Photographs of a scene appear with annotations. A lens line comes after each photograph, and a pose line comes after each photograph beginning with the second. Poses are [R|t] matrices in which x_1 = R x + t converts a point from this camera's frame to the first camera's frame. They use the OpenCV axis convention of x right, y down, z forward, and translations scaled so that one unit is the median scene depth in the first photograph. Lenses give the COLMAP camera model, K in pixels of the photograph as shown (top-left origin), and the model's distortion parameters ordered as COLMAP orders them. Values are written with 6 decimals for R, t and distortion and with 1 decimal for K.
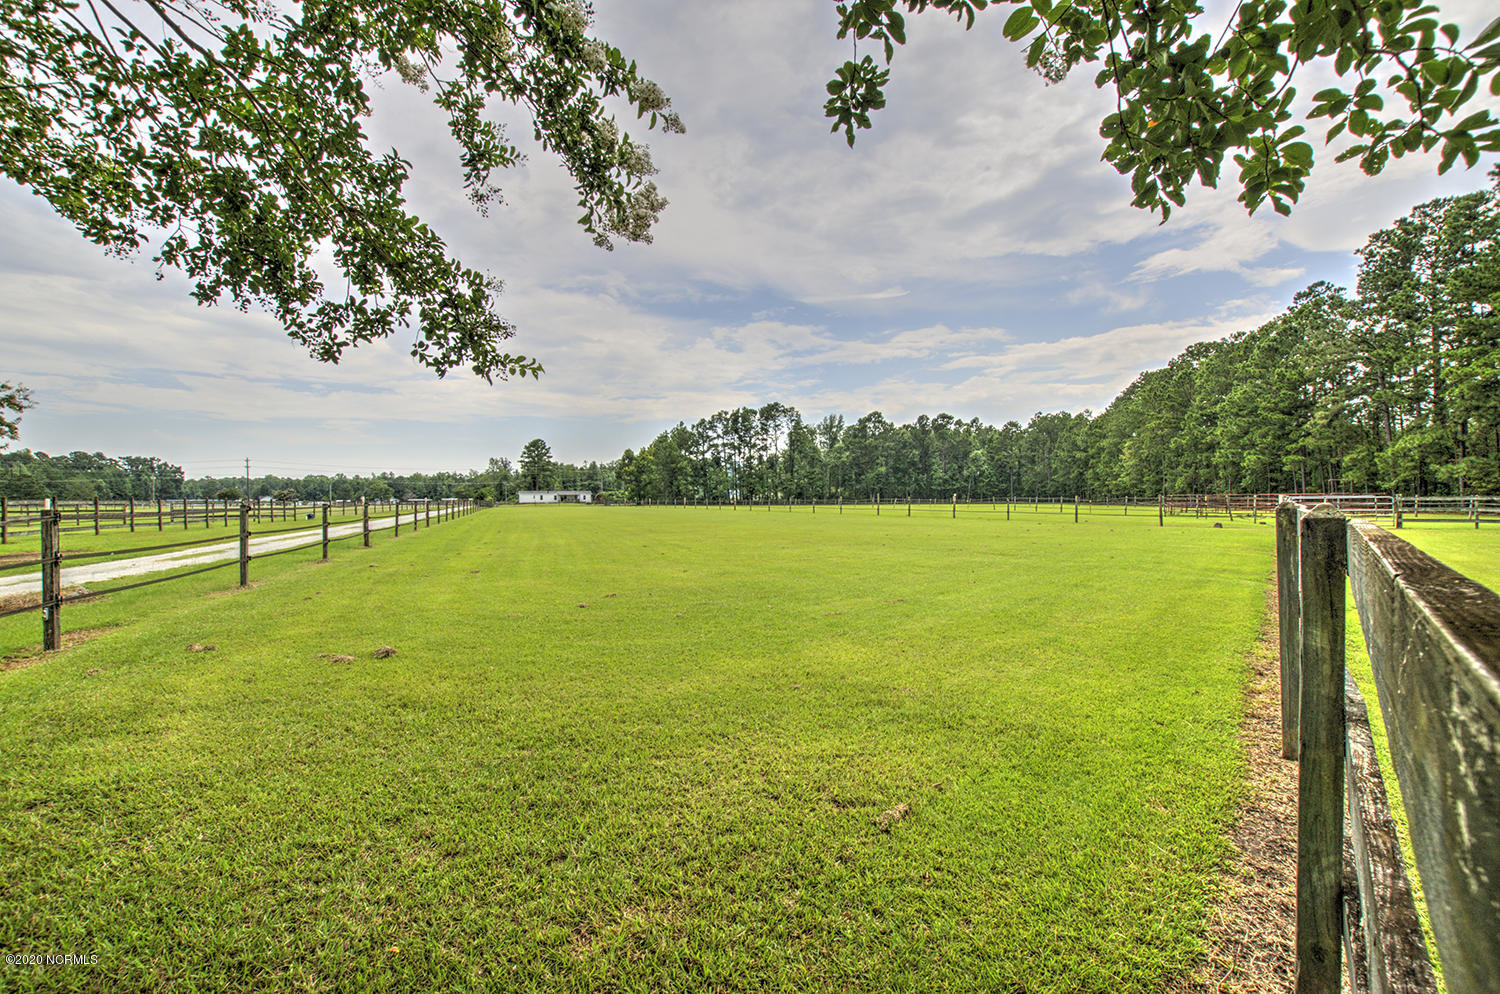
lens RADIAL K [[658.6, 0, 751.9], [0, 658.6, 504.7], [0, 0, 1]] dist [-0.032845, 0.003585]
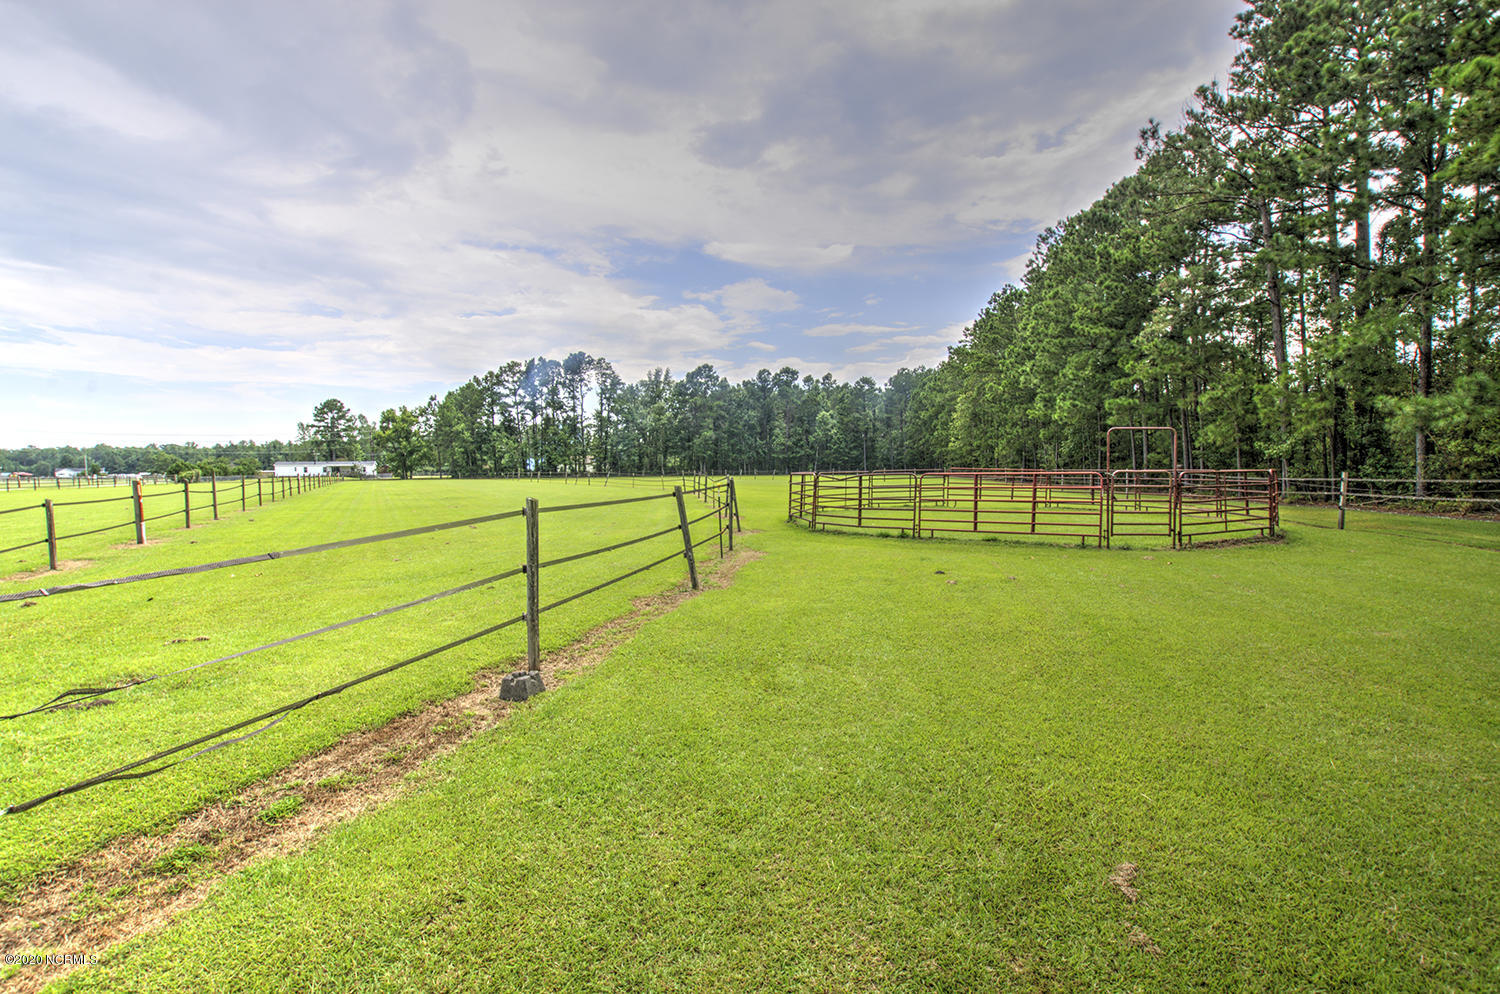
lens RADIAL K [[658.6, 0, 750.4], [0, 658.6, 505.9], [0, 0, 1]] dist [-0.032845, 0.003585]
pose [[0.994715, -0.009956, 0.102194, 0.158489], [0.004869, 0.998742, 0.049906, -0.004073], [-0.102563, -0.049145, 0.993512, 0.159950]]
